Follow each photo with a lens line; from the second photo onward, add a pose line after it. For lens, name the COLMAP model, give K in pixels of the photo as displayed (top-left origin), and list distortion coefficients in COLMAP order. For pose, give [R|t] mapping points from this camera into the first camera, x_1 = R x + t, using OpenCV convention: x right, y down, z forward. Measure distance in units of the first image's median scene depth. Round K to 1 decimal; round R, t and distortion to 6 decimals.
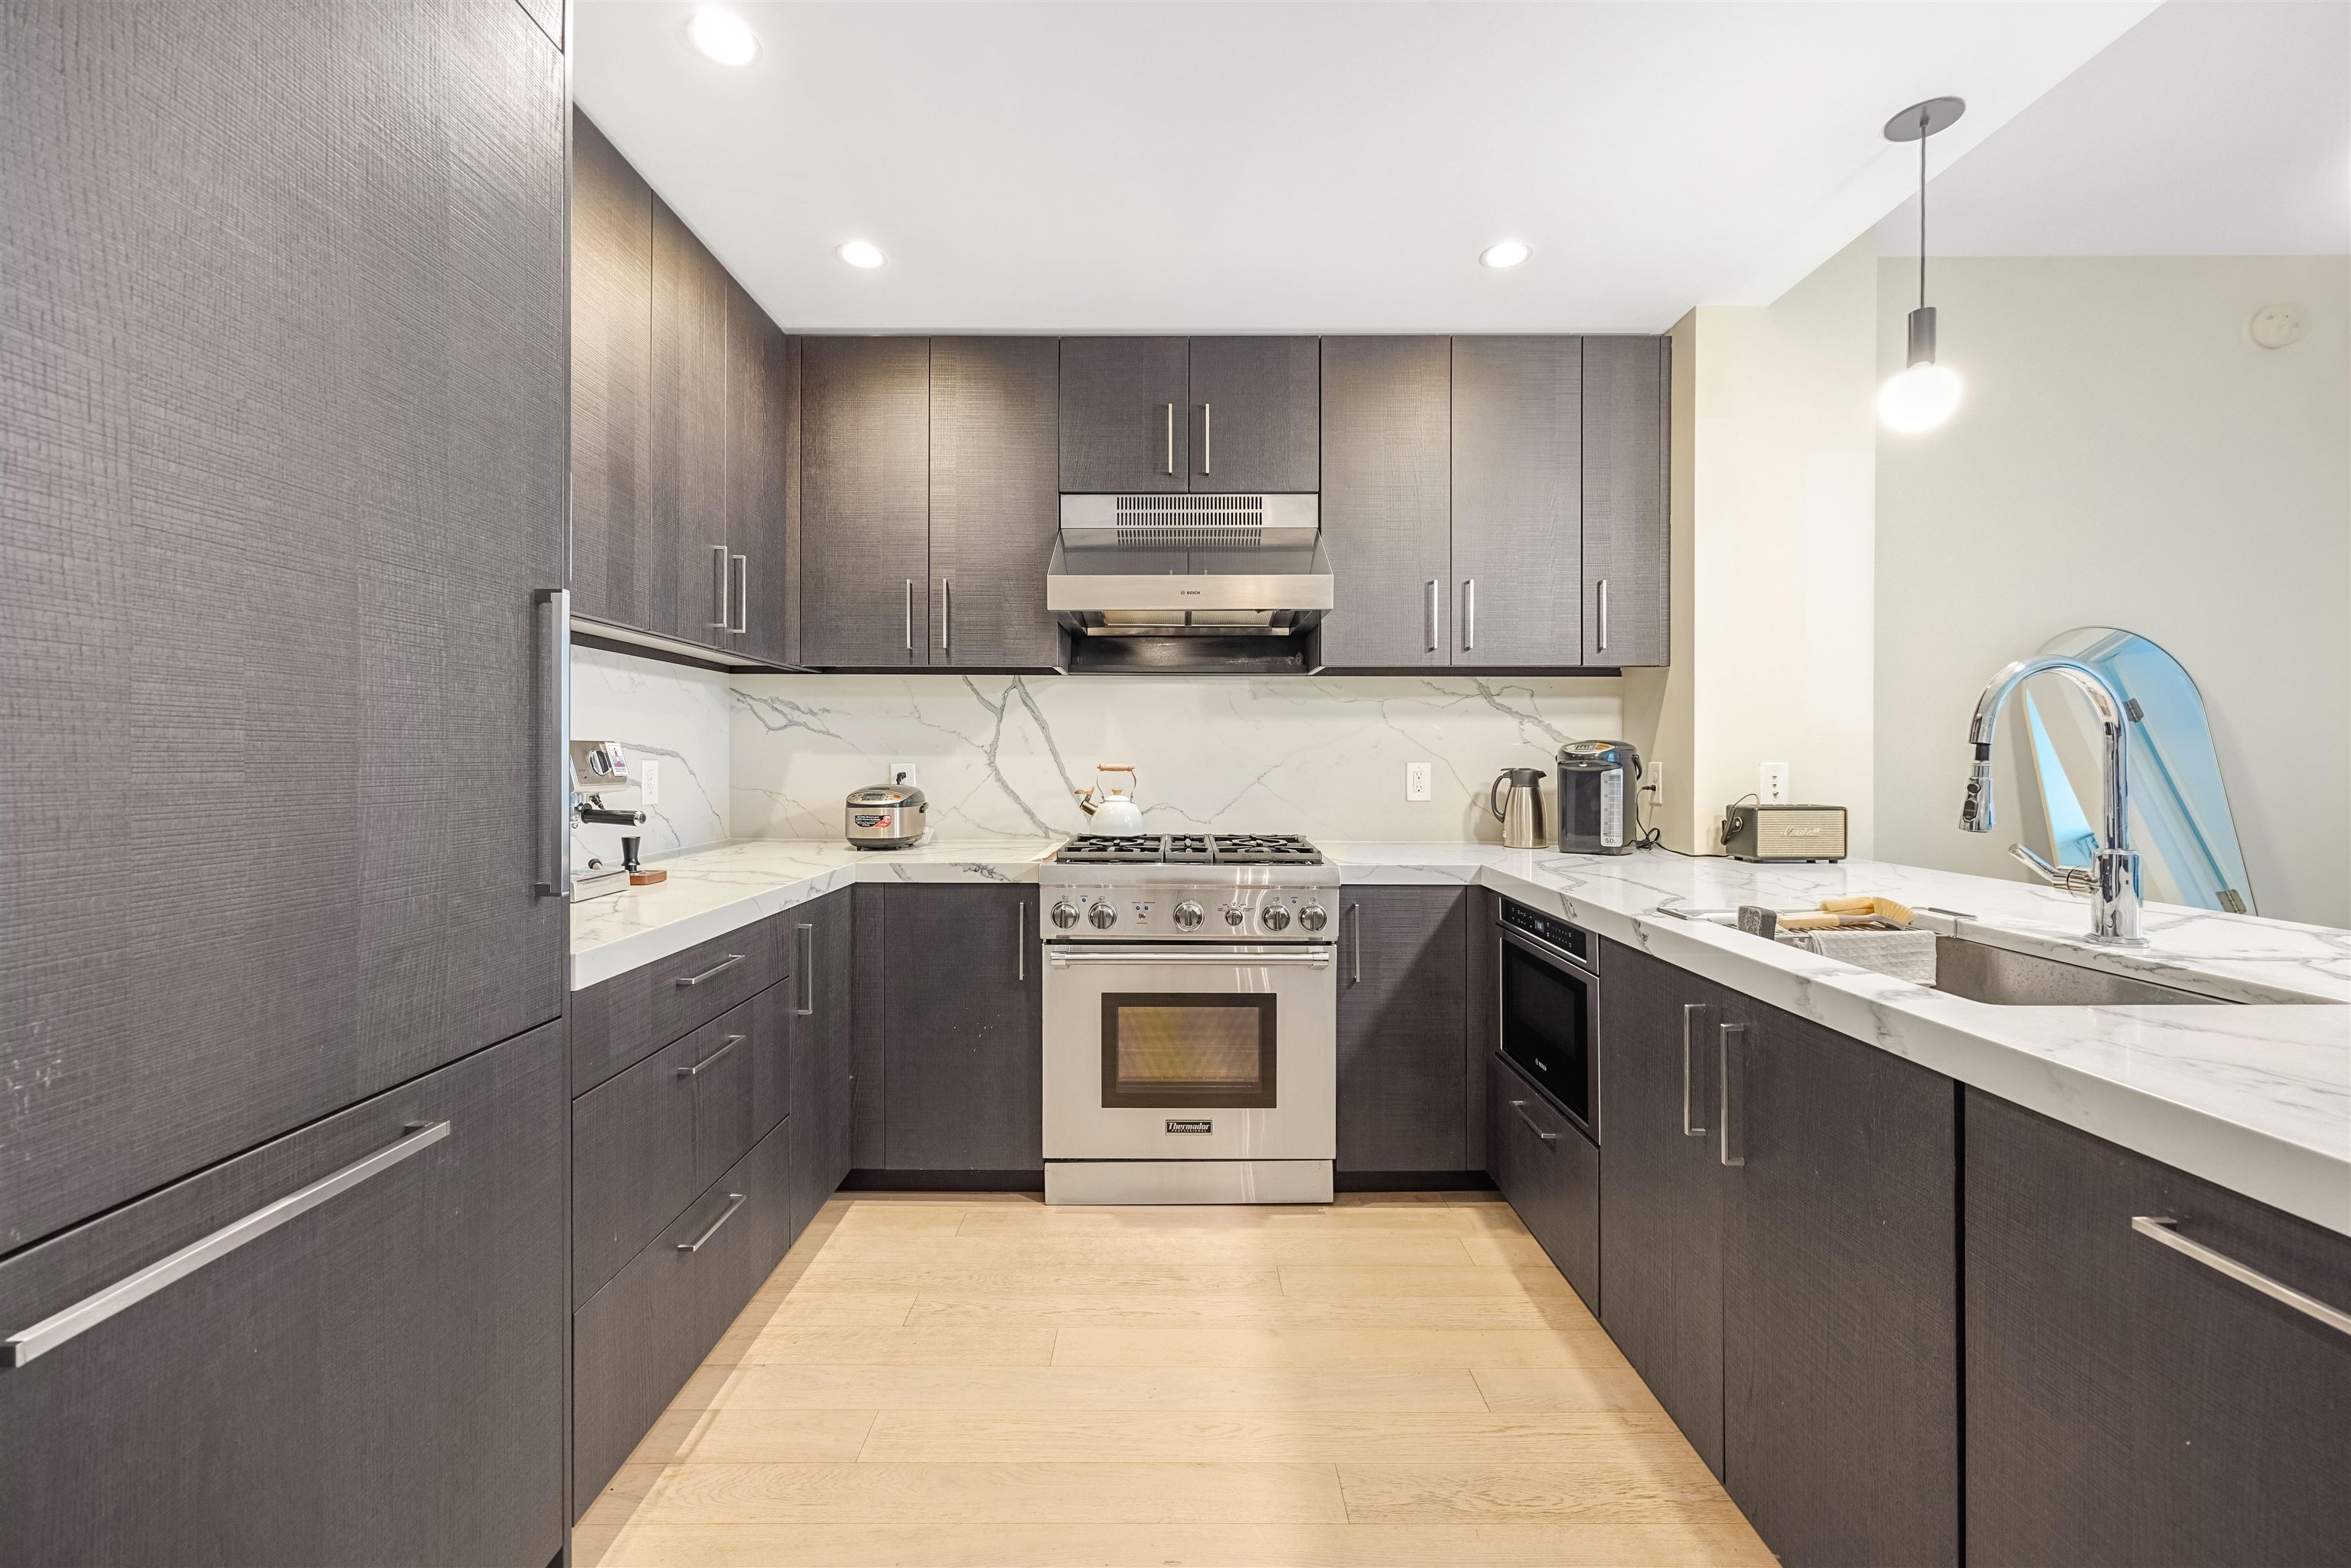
lens RADIAL K [[954.3, 0, 1165.6], [0, 954.3, 755.8], [0, 0, 1]] dist [-0.003342, 0.000249]
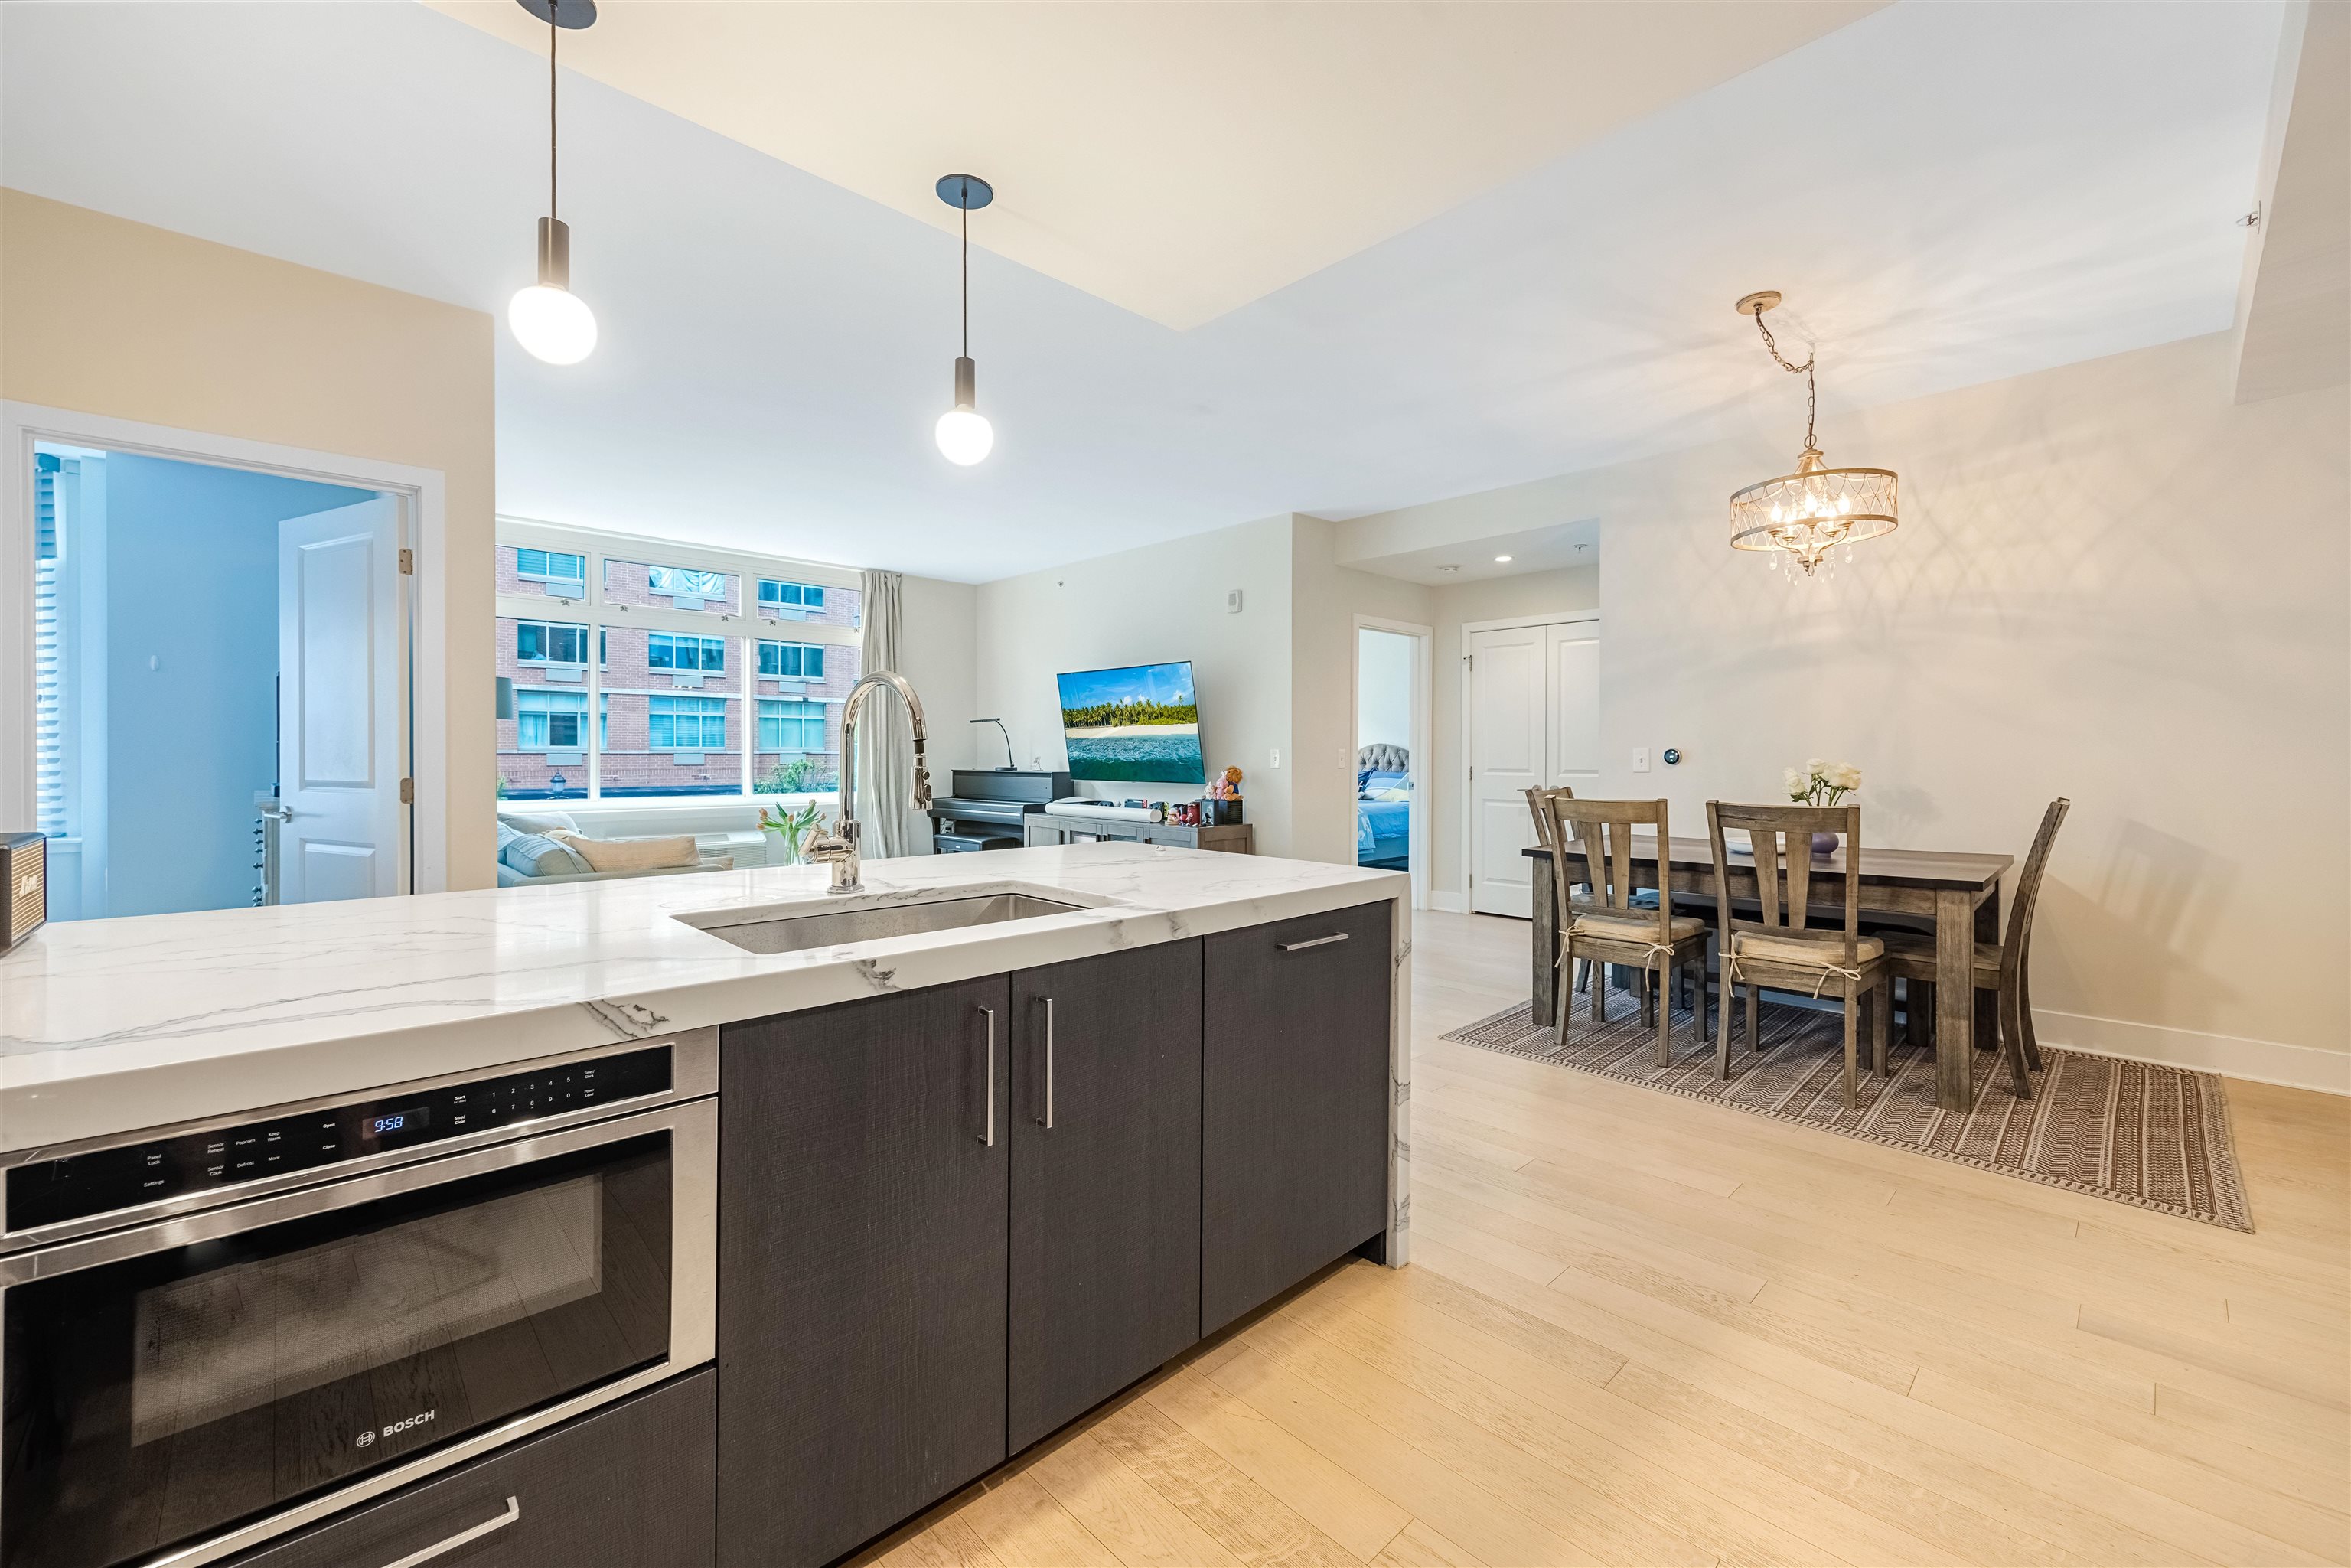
lens RADIAL K [[941.1, 0, 1172.9], [0, 941.1, 764.9], [0, 0, 1]] dist [0.002850, -0.001093]
pose [[-0.686984, -0.008599, 0.726622, -0.137681], [-0.005183, 0.999963, 0.006933, 0.004532], [-0.726654, 0.000997, -0.687003, 0.794892]]
